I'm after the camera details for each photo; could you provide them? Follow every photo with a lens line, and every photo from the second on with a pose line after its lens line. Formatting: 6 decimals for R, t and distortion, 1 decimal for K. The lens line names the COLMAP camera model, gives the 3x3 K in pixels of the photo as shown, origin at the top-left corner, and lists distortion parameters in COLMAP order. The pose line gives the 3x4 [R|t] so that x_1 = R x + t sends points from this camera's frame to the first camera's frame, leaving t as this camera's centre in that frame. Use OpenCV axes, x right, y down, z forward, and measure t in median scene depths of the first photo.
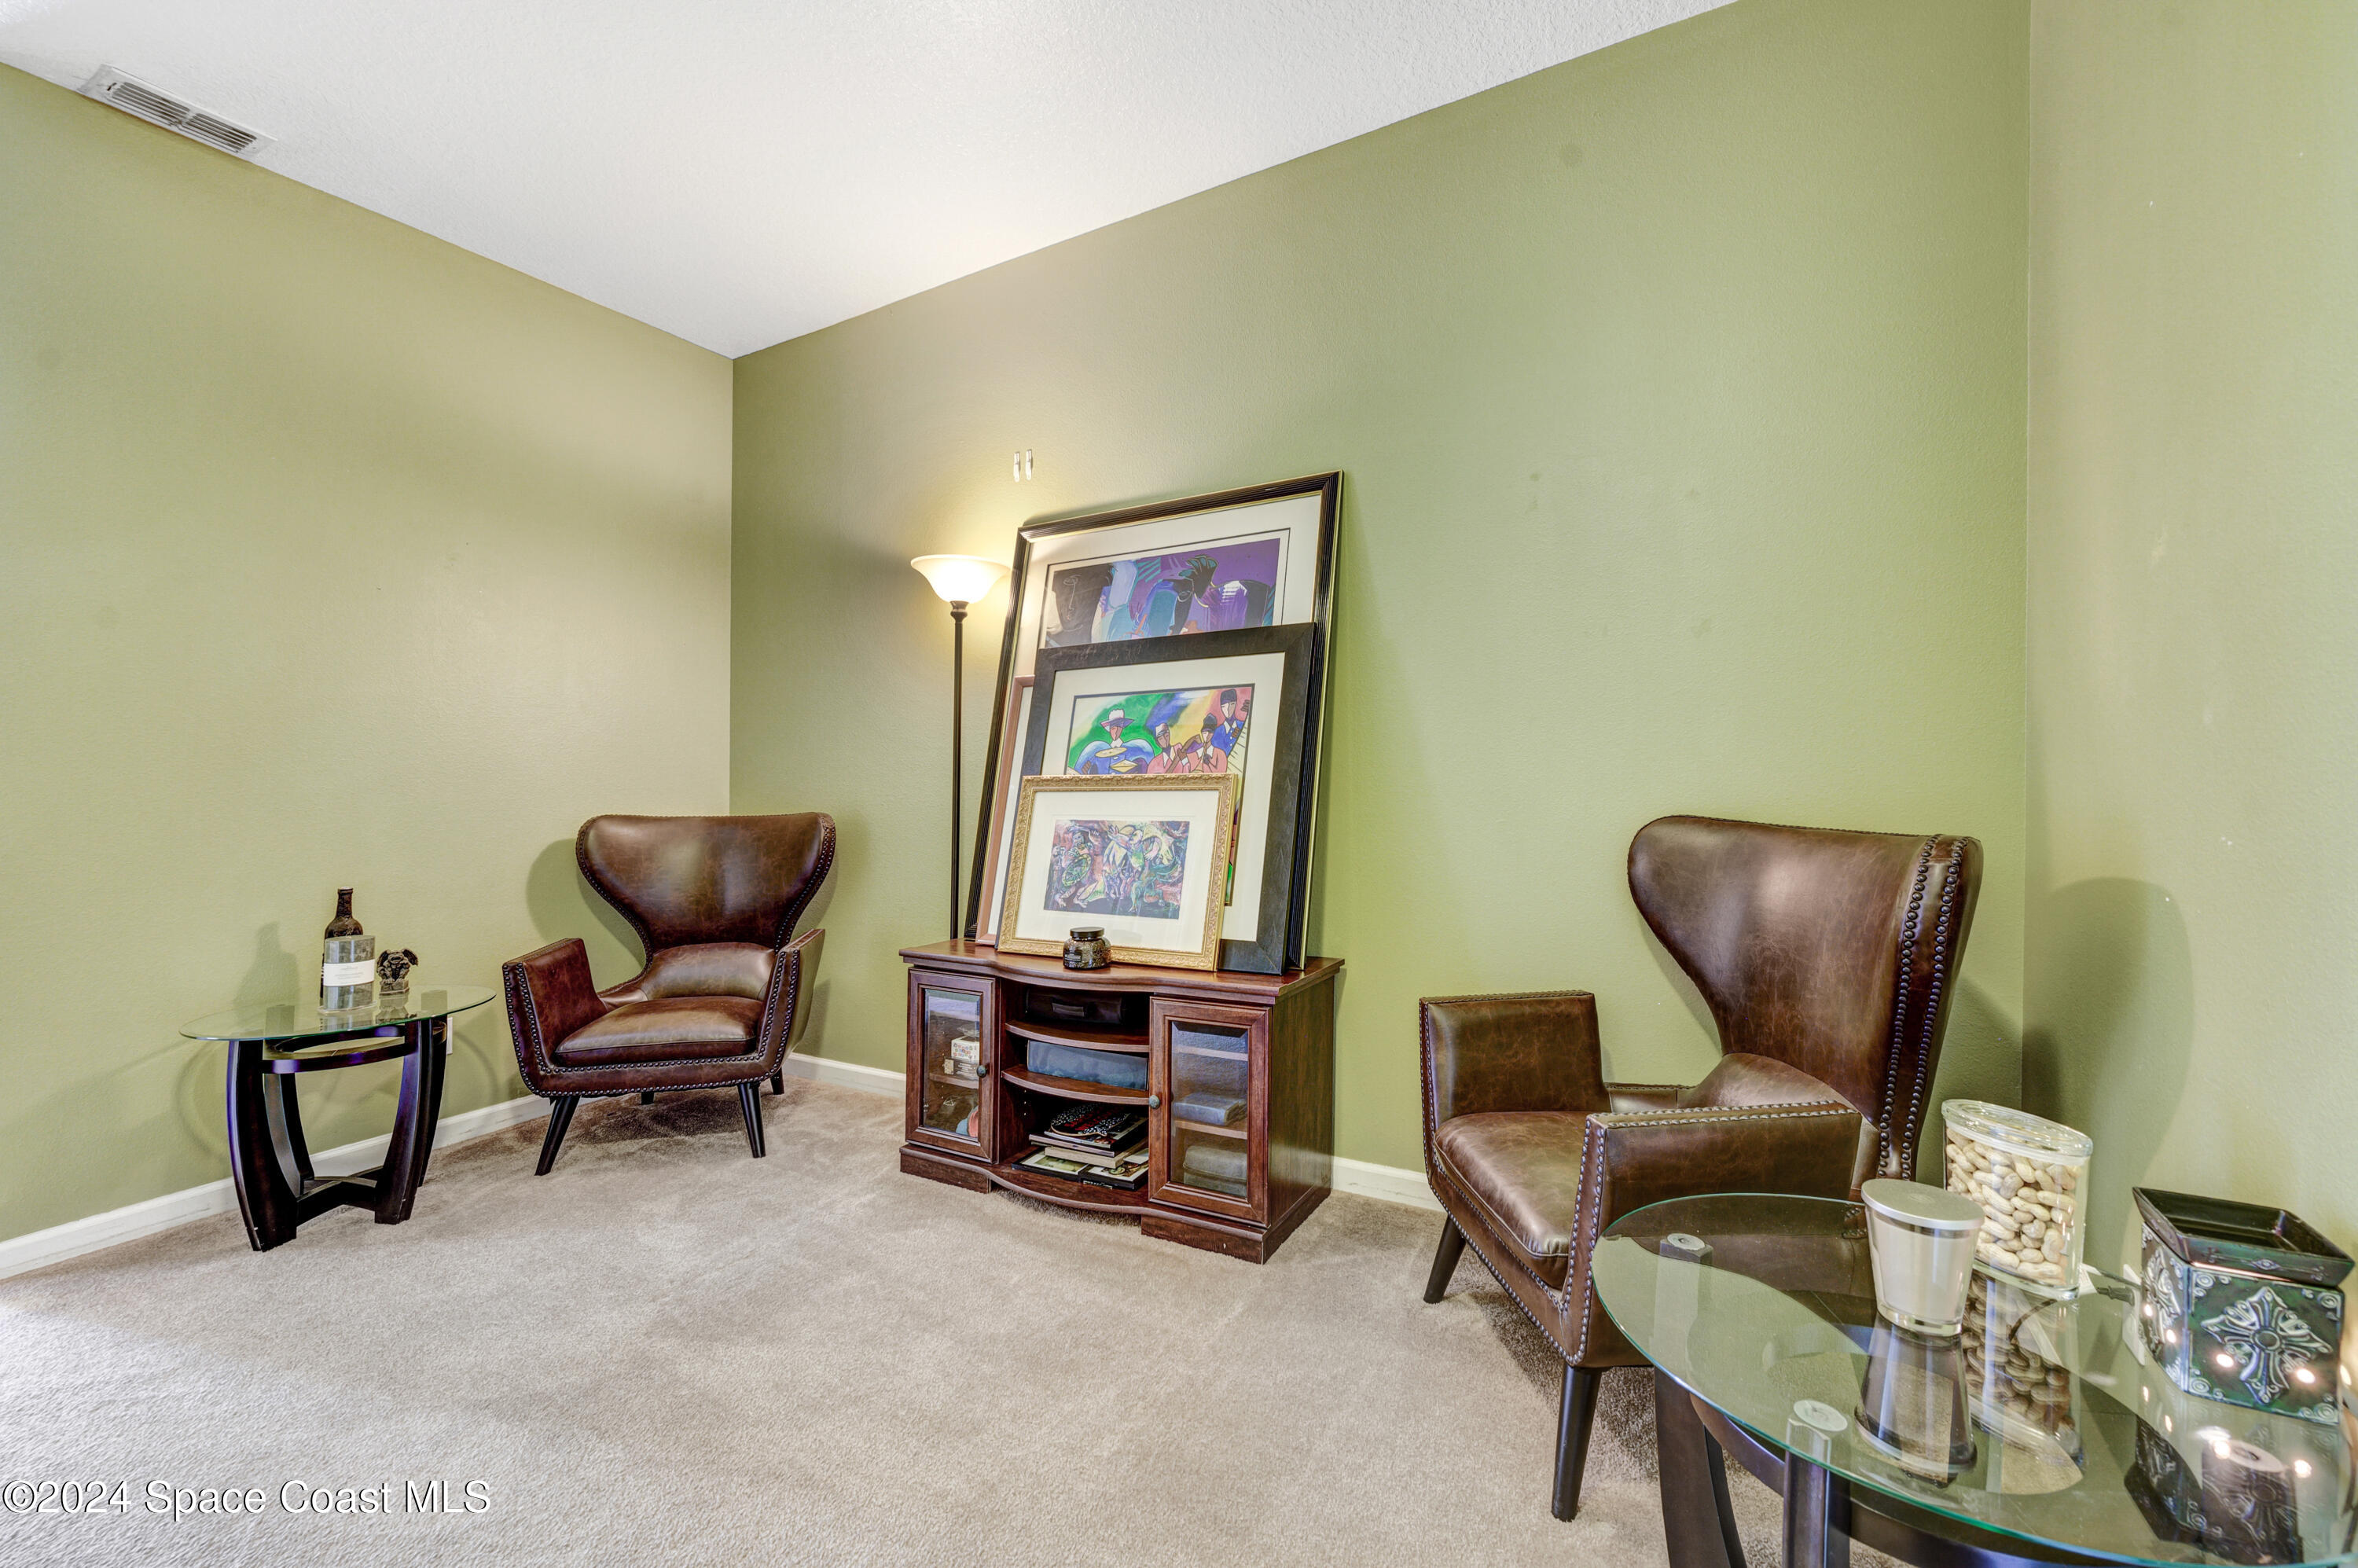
lens RADIAL K [[963.3, 0, 1181.1], [0, 963.3, 778.4], [0, 0, 1]] dist [0.000557, -0.000103]
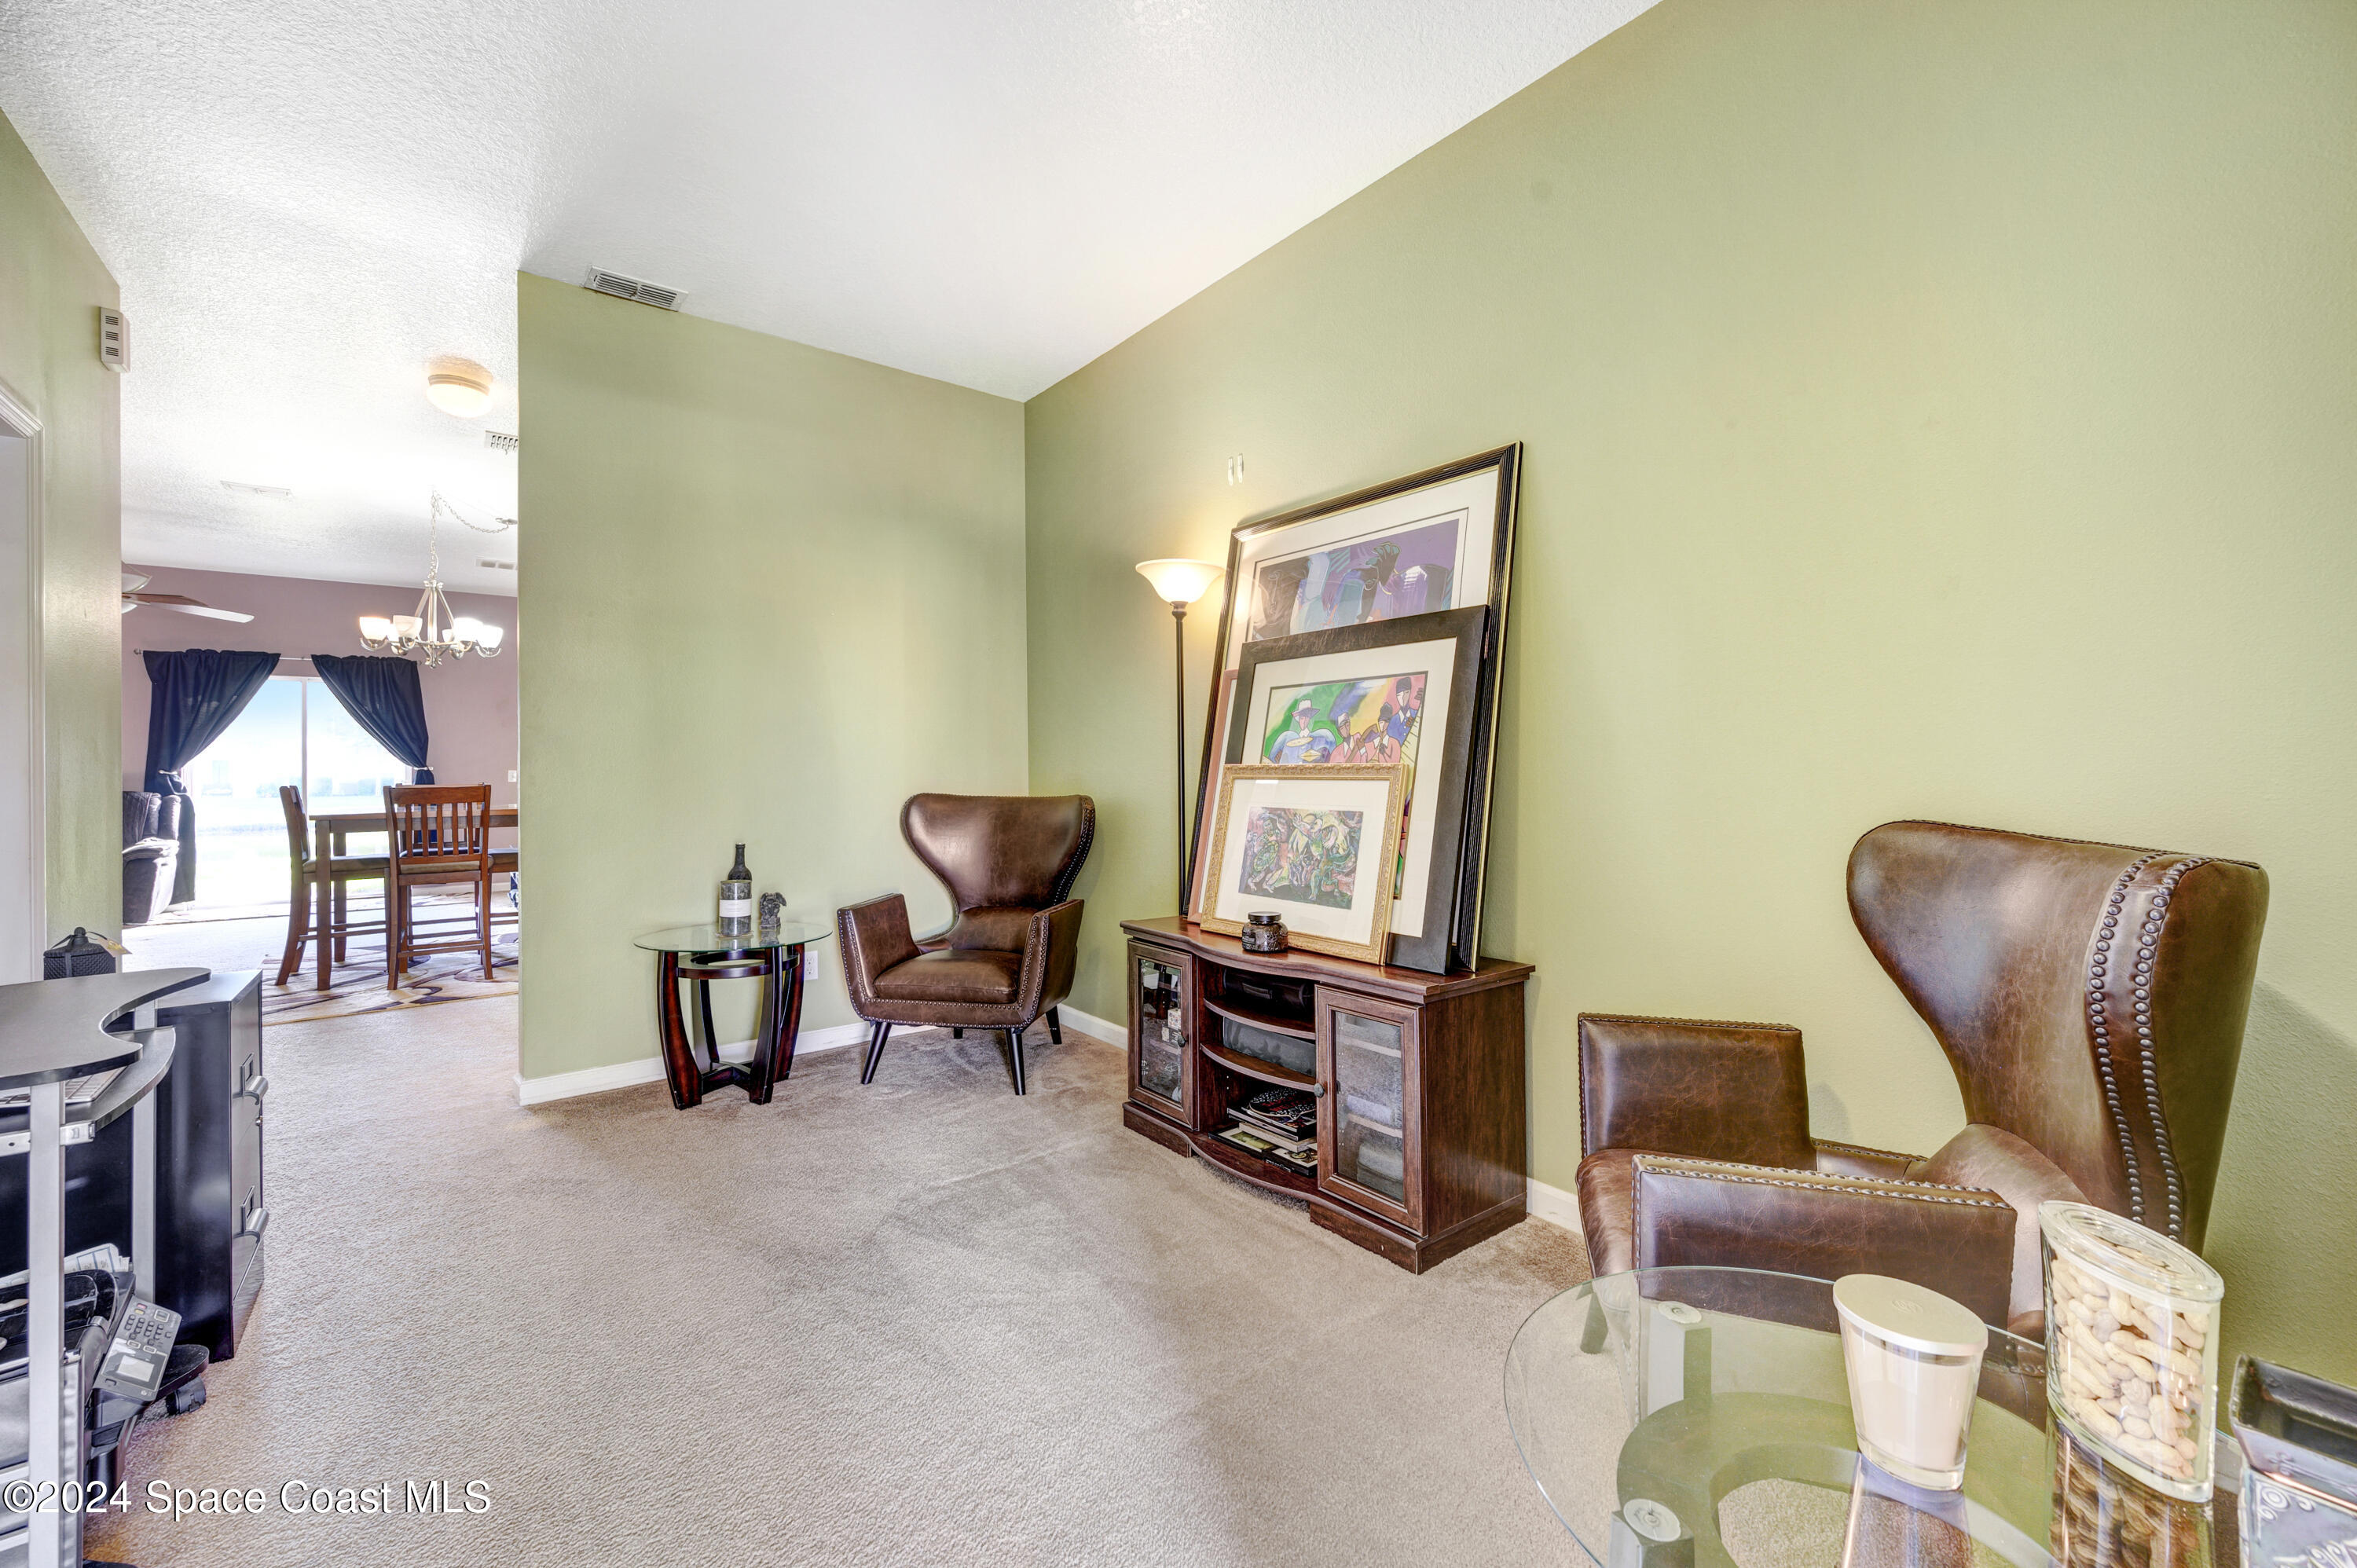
lens RADIAL K [[944.8, 0, 1142.5], [0, 944.8, 752.2], [0, 0, 1]] dist [-0.000561, -0.000162]
pose [[0.924880, 0.005584, -0.380218, 0.161910], [-0.011804, 0.999832, -0.014029, -0.000107], [0.380076, 0.017463, 0.924790, 0.013682]]
